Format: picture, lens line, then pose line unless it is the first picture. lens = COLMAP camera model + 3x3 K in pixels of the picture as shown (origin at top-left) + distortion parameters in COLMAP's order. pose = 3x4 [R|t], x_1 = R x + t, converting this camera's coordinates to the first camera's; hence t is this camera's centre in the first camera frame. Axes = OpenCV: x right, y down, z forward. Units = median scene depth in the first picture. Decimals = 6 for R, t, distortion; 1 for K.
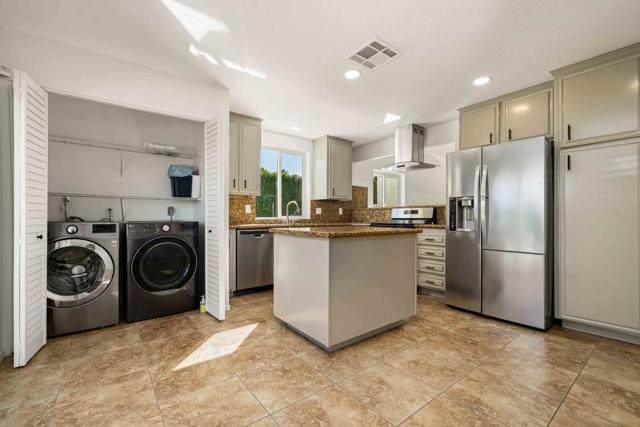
lens RADIAL K [[274.6, 0, 303.8], [0, 274.6, 214.9], [0, 0, 1]] dist [0.002913, -0.001341]
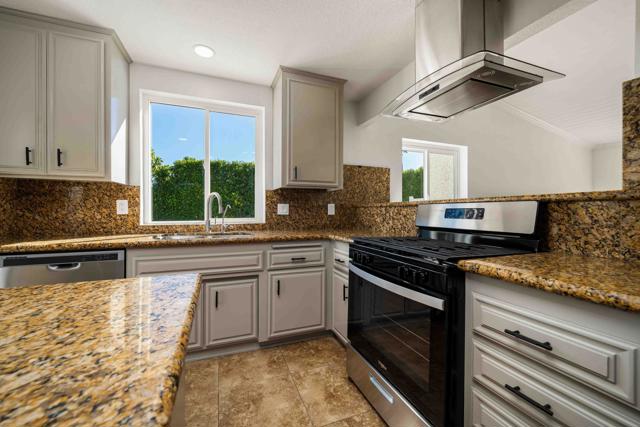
lens RADIAL K [[241.8, 0, 305.7], [0, 241.8, 206.4], [0, 0, 1]] dist [0.008150, -0.001385]
pose [[0.957875, -0.005159, -0.287137, 0.329108], [0.001085, 0.999896, -0.014346, -0.017499], [0.287182, 0.013431, 0.957782, 0.723219]]
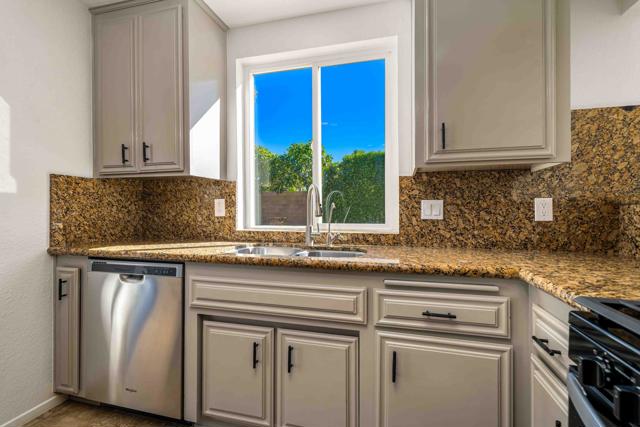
lens RADIAL K [[297.7, 0, 324.7], [0, 297.7, 205.3], [0, 0, 1]] dist [0.000465, 0.002004]
pose [[0.627914, -0.017352, -0.778089, 0.327039], [0.001851, 0.999782, -0.020802, -0.016697], [0.778280, 0.011622, 0.627810, 0.936357]]
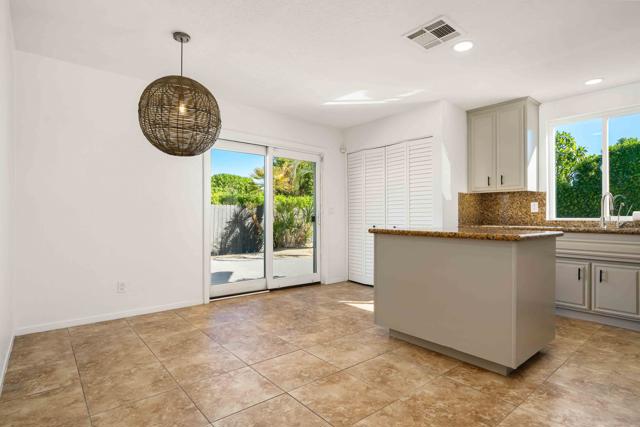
lens RADIAL K [[338.3, 0, 331.3], [0, 338.3, 216.2], [0, 0, 1]] dist [0.002011, -0.000728]
pose [[0.084175, 0.000290, -0.996451, 0.828467], [-0.003678, 0.999993, -0.000020, 0.007892], [0.996444, 0.003667, 0.084175, 0.369817]]
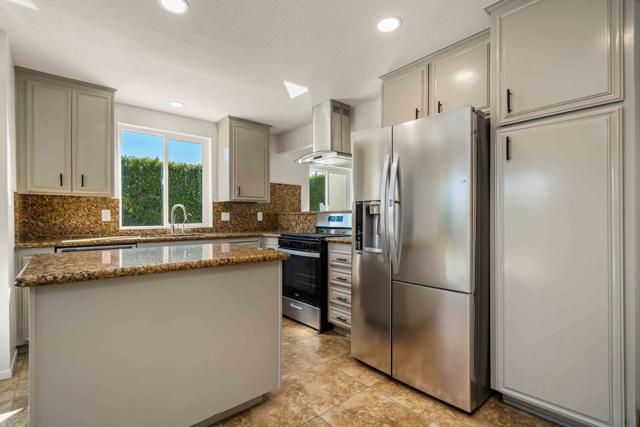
lens RADIAL K [[297.7, 0, 301.4], [0, 297.7, 215.5], [0, 0, 1]] dist [0.000465, 0.002004]
pose [[0.999024, -0.001398, 0.044142, 0.308798], [0.001269, 0.999995, 0.002942, -0.025918], [-0.044146, -0.002883, 0.999021, 0.225761]]
